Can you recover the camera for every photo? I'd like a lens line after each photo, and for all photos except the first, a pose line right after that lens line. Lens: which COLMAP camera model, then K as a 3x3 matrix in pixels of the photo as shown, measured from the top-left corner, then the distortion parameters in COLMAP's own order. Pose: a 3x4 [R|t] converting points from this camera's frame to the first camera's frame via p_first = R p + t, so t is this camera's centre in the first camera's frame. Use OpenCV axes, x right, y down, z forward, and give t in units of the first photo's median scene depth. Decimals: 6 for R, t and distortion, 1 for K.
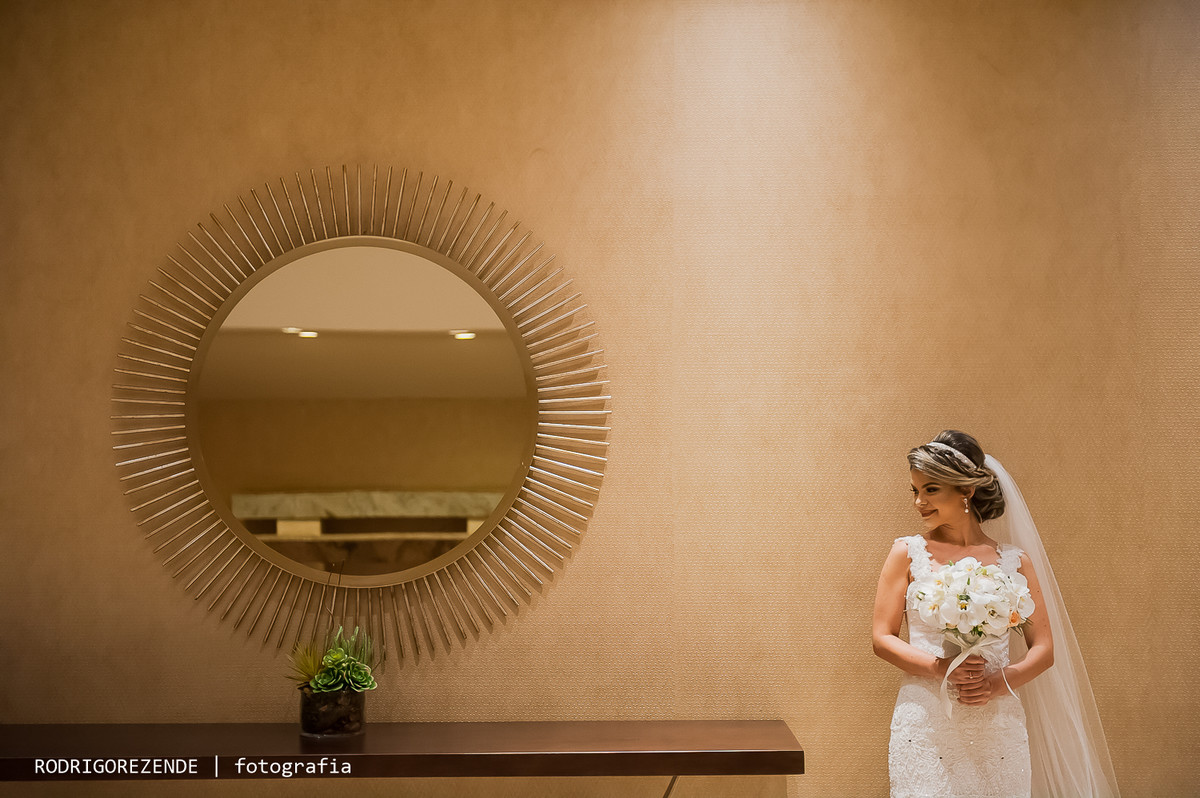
lens RADIAL K [[1906.9, 0, 598.8], [0, 1906.9, 394.6], [0, 0, 1]] dist [0.034333, 0.000000]
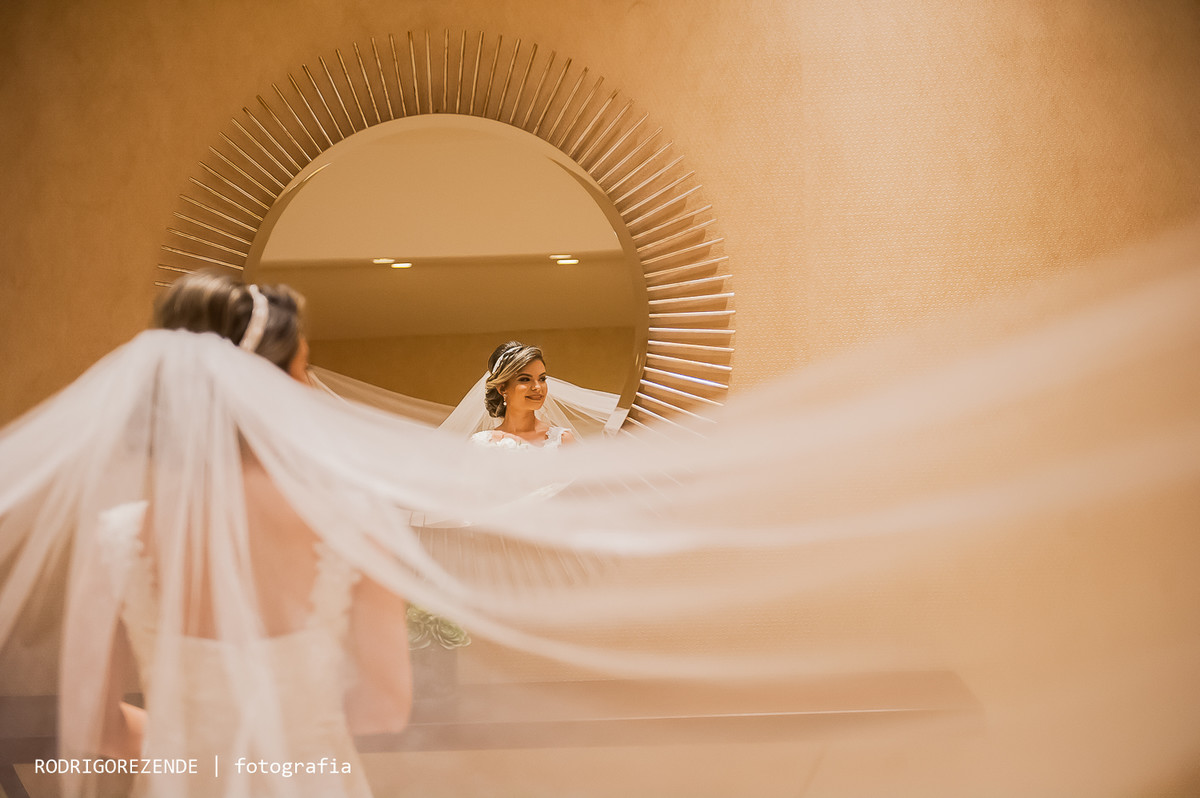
lens RADIAL K [[2010.6, 0, 599.3], [0, 2010.6, 402.3], [0, 0, 1]] dist [-0.012570, 0.000000]
pose [[0.997902, -0.031898, -0.056341, -0.004480], [0.034109, 0.998667, 0.038731, 0.012485], [0.055030, -0.040572, 0.997660, 0.108333]]
